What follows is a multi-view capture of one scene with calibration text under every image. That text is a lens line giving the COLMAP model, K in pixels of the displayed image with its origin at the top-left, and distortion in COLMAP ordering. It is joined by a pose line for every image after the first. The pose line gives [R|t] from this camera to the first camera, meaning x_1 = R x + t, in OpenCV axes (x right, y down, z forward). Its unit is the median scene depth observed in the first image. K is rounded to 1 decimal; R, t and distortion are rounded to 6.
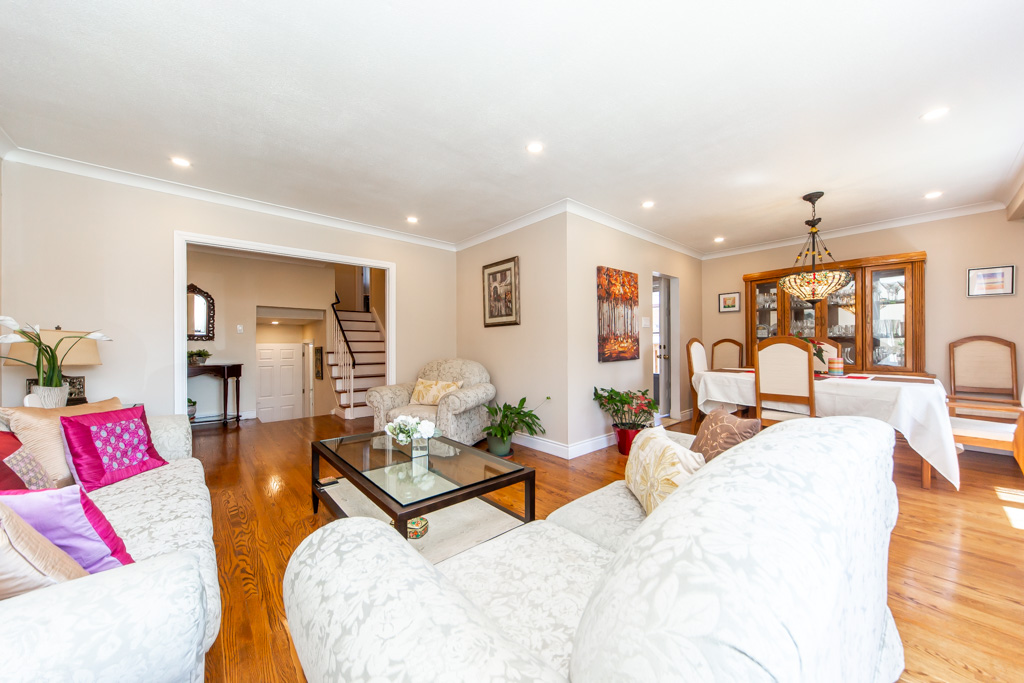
lens RADIAL K [[355.9, 0, 512.2], [0, 355.9, 343.3], [0, 0, 1]] dist [0.002097, 0.000121]
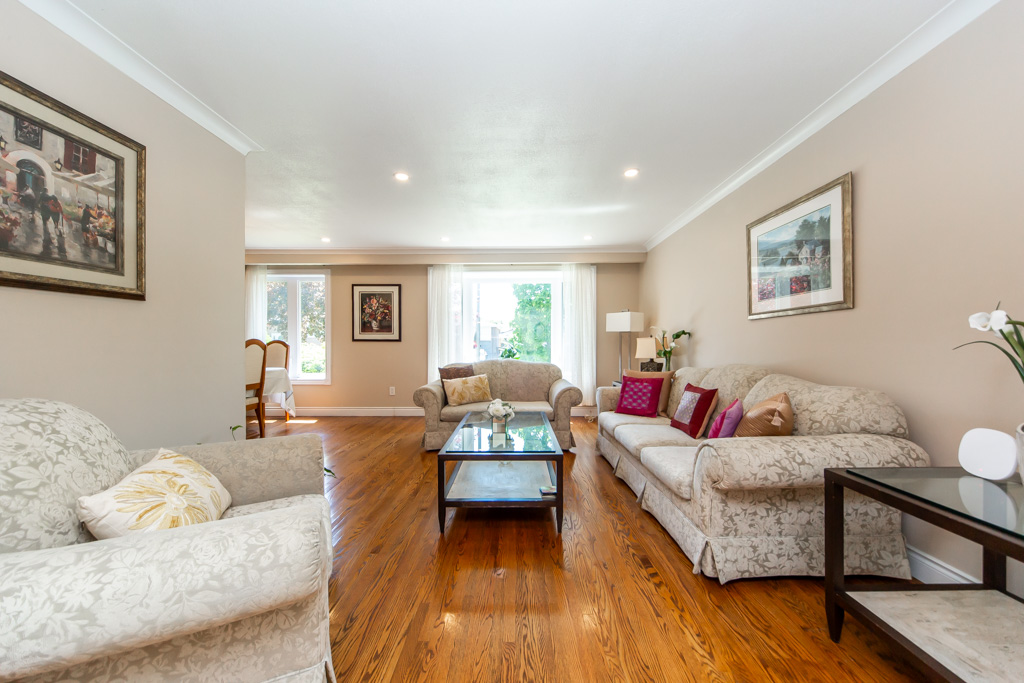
lens RADIAL K [[355.9, 0, 509.8], [0, 355.9, 342.6], [0, 0, 1]] dist [0.002097, 0.000121]
pose [[-0.742180, 0.005987, 0.670174, -0.651946], [-0.000713, 0.999952, -0.009723, 0.005022], [-0.670200, -0.007694, -0.742141, 1.065615]]
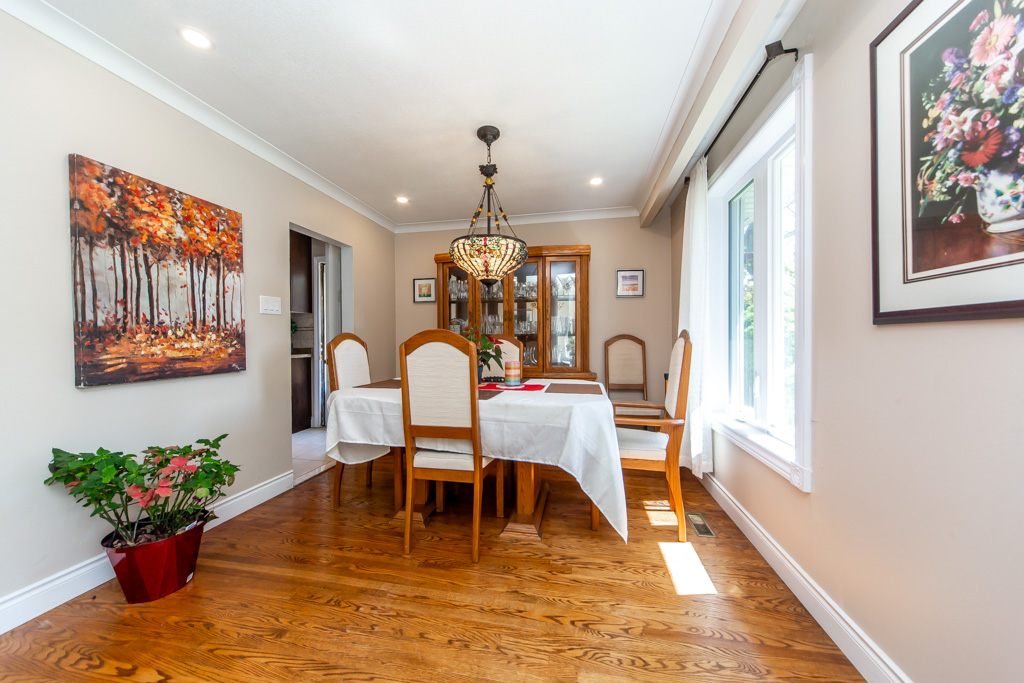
lens RADIAL K [[355.9, 0, 511.1], [0, 355.9, 343.6], [0, 0, 1]] dist [0.002097, 0.000121]
pose [[0.791472, -0.002900, 0.611199, 0.389304], [0.000545, 0.999992, 0.004039, 0.000985], [-0.611206, -0.002863, 0.791467, 0.358515]]
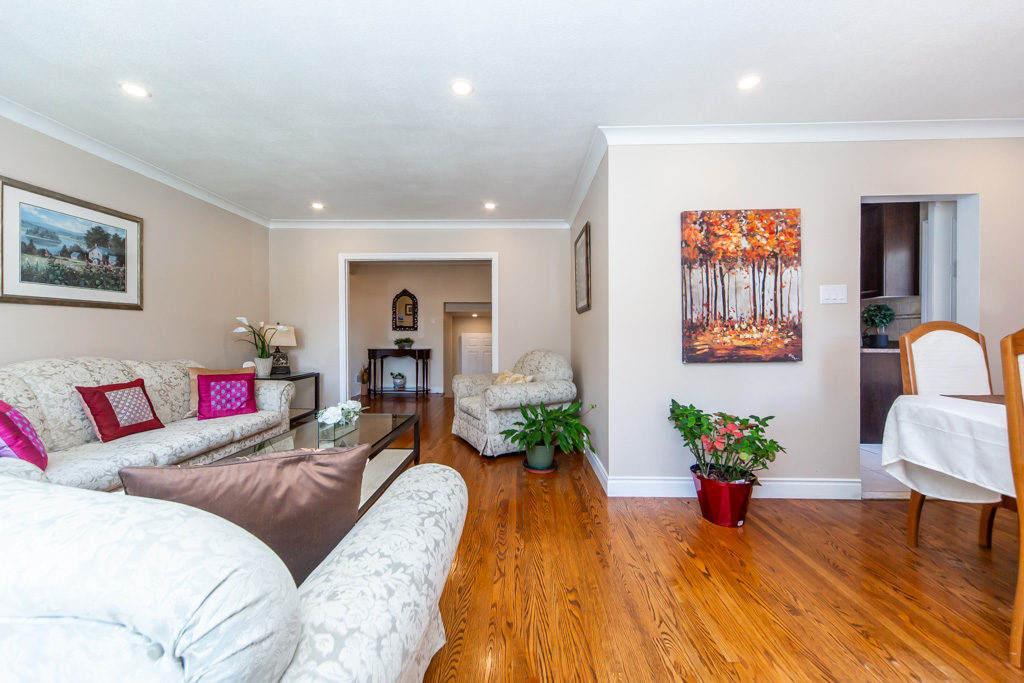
lens RADIAL K [[372.4, 0, 510.5], [0, 372.4, 337.8], [0, 0, 1]] dist [0.002118, 0.000154]
pose [[0.737686, 0.009502, -0.675077, 0.466766], [-0.000340, 0.999906, 0.013702, -0.000345], [0.675144, -0.009879, 0.737620, 0.293401]]
